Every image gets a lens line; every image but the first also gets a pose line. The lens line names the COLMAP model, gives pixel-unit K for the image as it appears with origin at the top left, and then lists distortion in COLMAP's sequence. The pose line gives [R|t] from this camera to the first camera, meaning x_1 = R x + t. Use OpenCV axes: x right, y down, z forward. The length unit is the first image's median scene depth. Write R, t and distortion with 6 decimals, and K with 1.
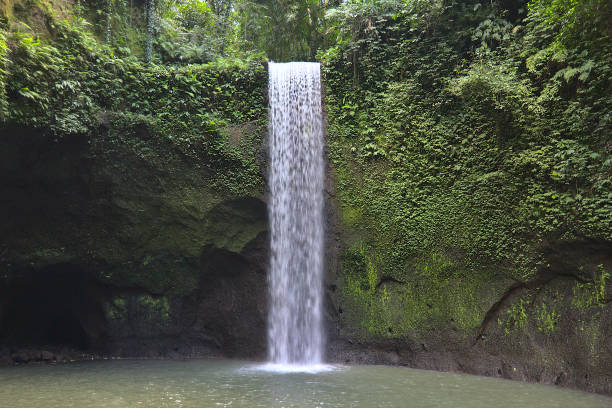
lens RADIAL K [[554.9, 0, 304.7], [0, 554.9, 206.4], [0, 0, 1]] dist [0.010871, -0.036716]
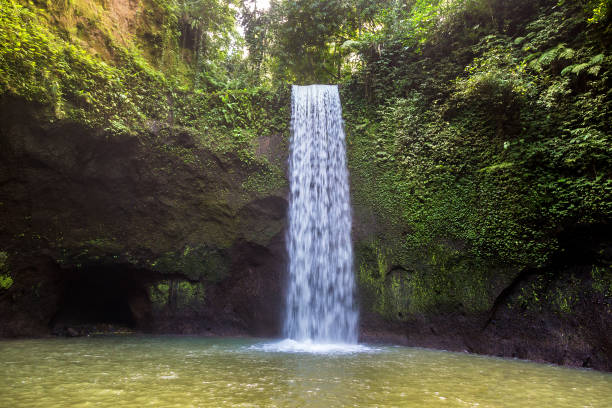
lens RADIAL K [[397.0, 0, 305.0], [0, 397.0, 203.6], [0, 0, 1]] dist [-0.000794, 0.000880]
pose [[0.999554, 0.013970, -0.026385, -0.015227], [-0.015838, 0.997281, -0.071975, 0.059305], [0.025308, 0.072361, 0.997057, 0.183060]]
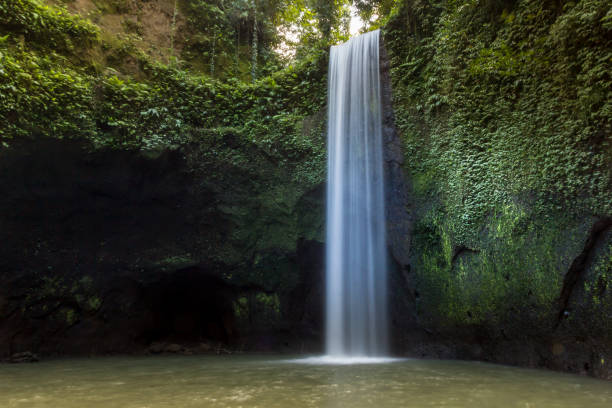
lens RADIAL K [[462.1, 0, 302.2], [0, 462.1, 205.9], [0, 0, 1]] dist [-0.000063, -0.003369]
pose [[0.852984, -0.148423, -0.500389, 0.280564], [0.109797, 0.988288, -0.105976, 0.109303], [0.510257, 0.035455, 0.859291, 0.304787]]
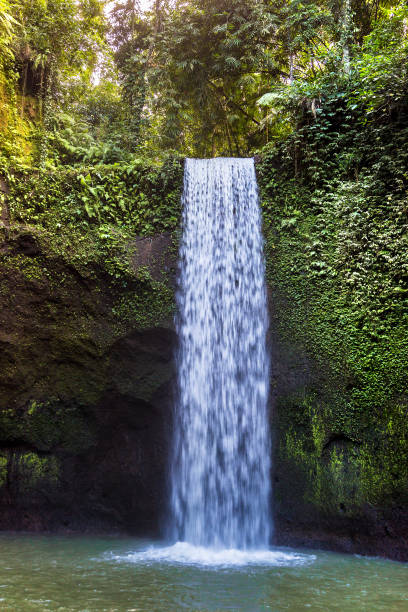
lens RADIAL K [[682.4, 0, 196.0], [0, 682.4, 306.9], [0, 0, 1]] dist [0.007844, 0.000000]
pose [[0.996809, 0.004728, -0.079684, 0.027920], [-0.009358, 0.998282, -0.057836, 0.008197], [0.079273, 0.058398, 0.995141, 0.047893]]
